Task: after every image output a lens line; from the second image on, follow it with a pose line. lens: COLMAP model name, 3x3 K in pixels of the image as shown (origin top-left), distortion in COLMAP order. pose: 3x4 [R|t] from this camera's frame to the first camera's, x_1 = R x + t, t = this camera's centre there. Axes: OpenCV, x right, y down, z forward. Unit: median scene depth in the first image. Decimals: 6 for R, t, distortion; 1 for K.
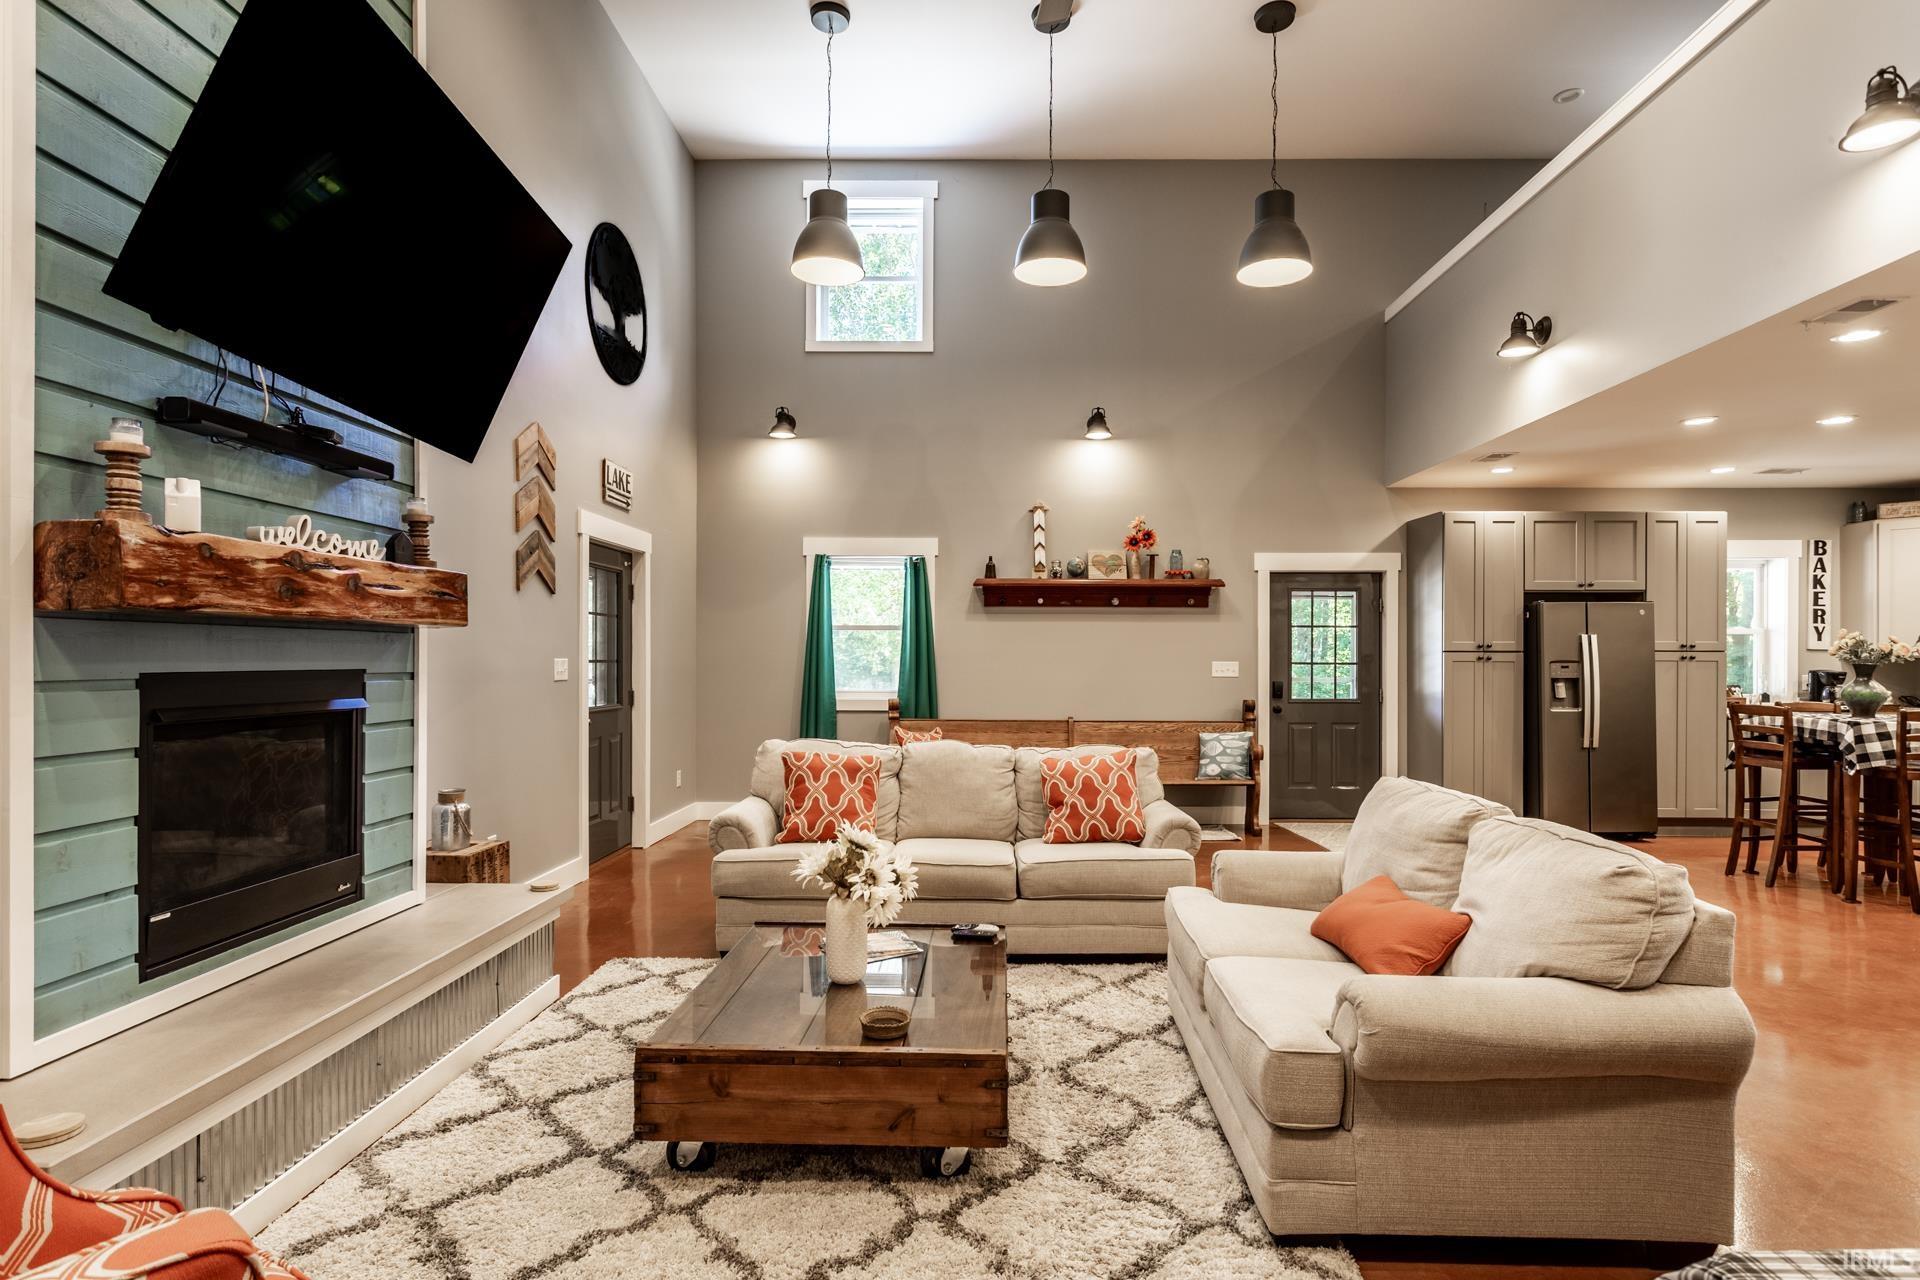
lens RADIAL K [[987.4, 0, 967.8], [0, 987.4, 654.3], [0, 0, 1]] dist [-0.009182, 0.003561]
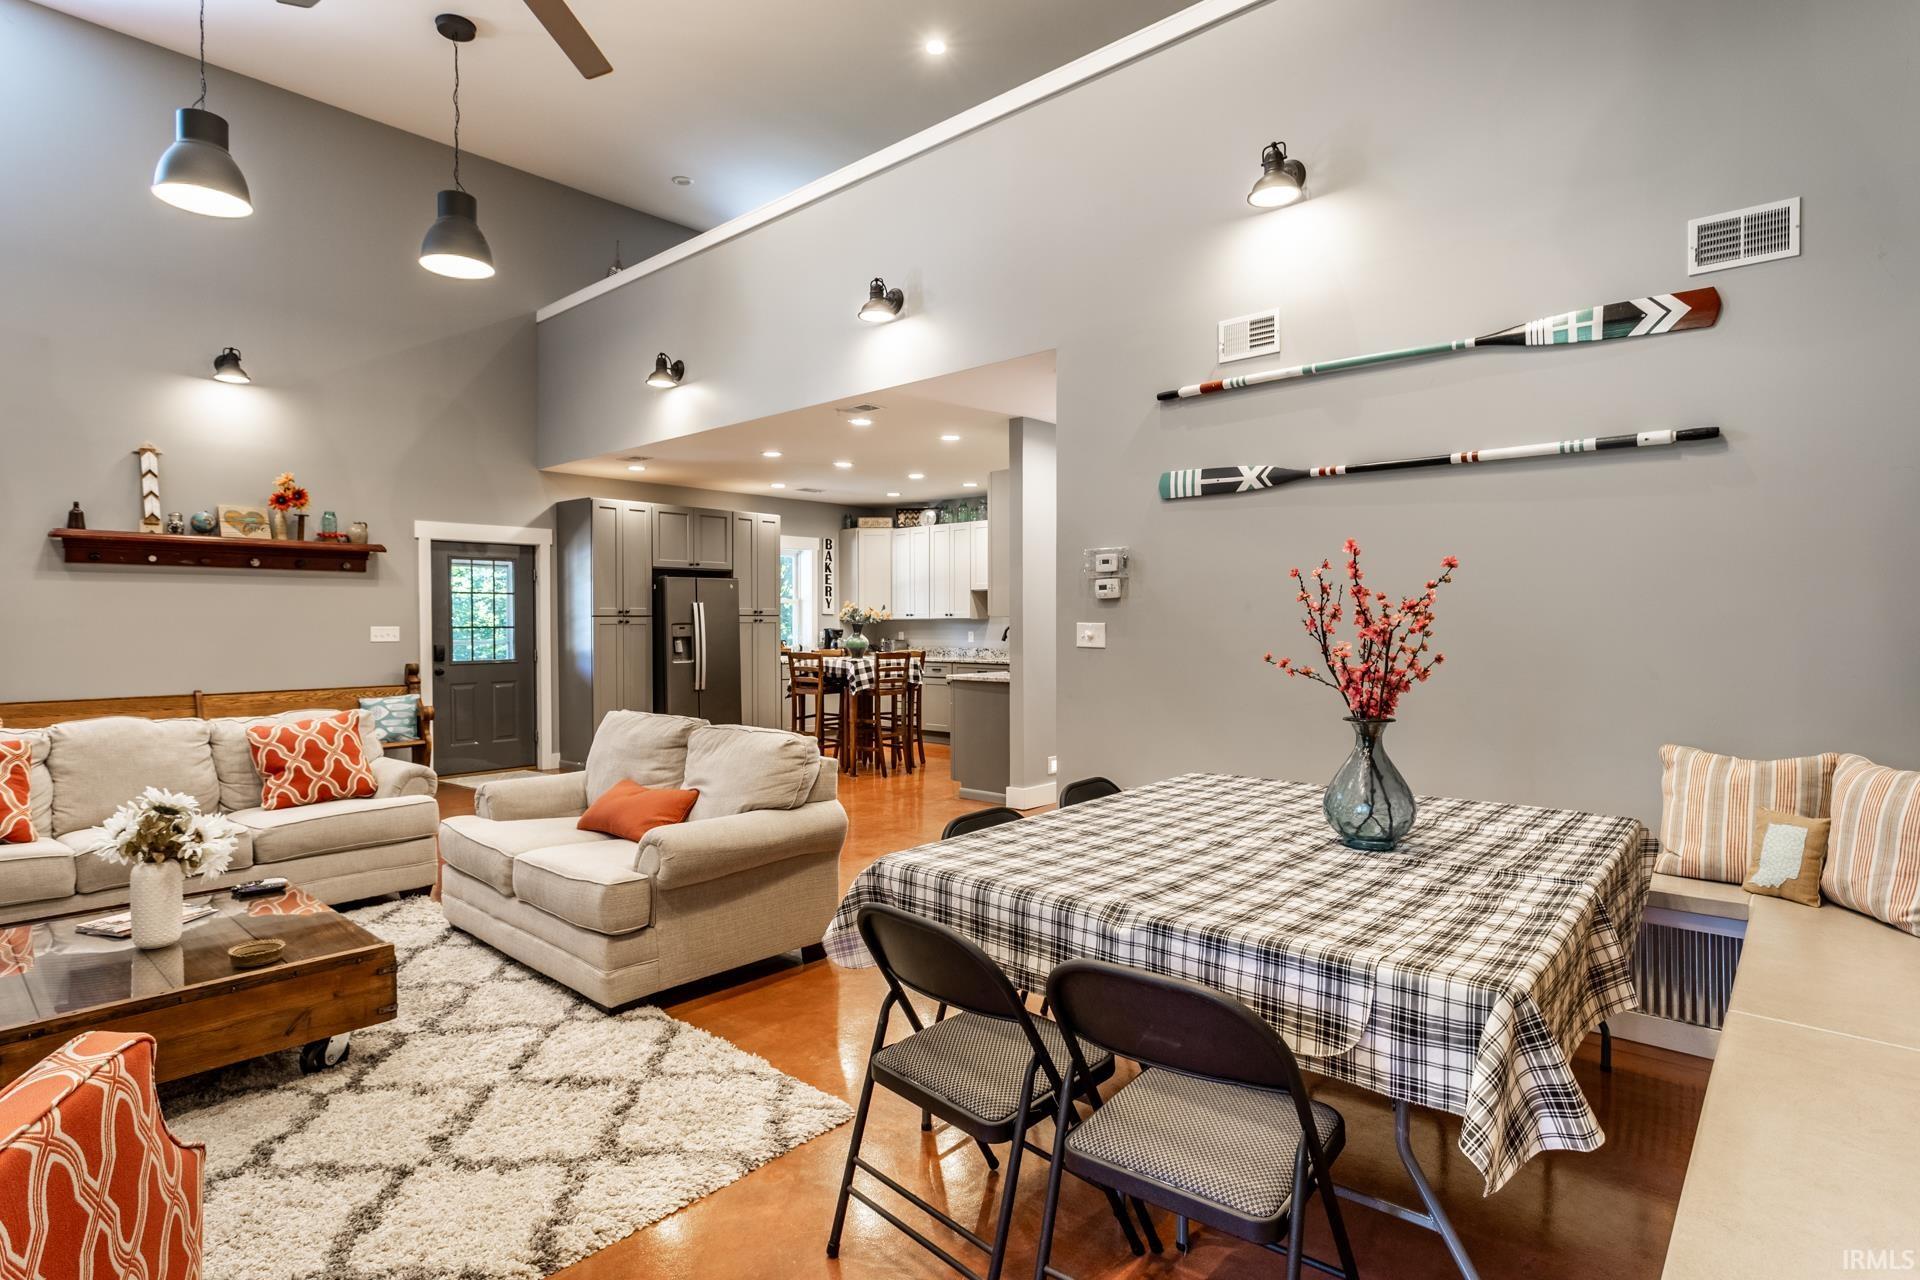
lens RADIAL K [[987.4, 0, 953.6], [0, 987.4, 636.3], [0, 0, 1]] dist [-0.009182, 0.003561]
pose [[0.651846, -0.017472, 0.758150, -0.134112], [0.003230, 0.999789, 0.020264, -0.001076], [-0.758344, -0.010760, 0.651766, -0.103412]]
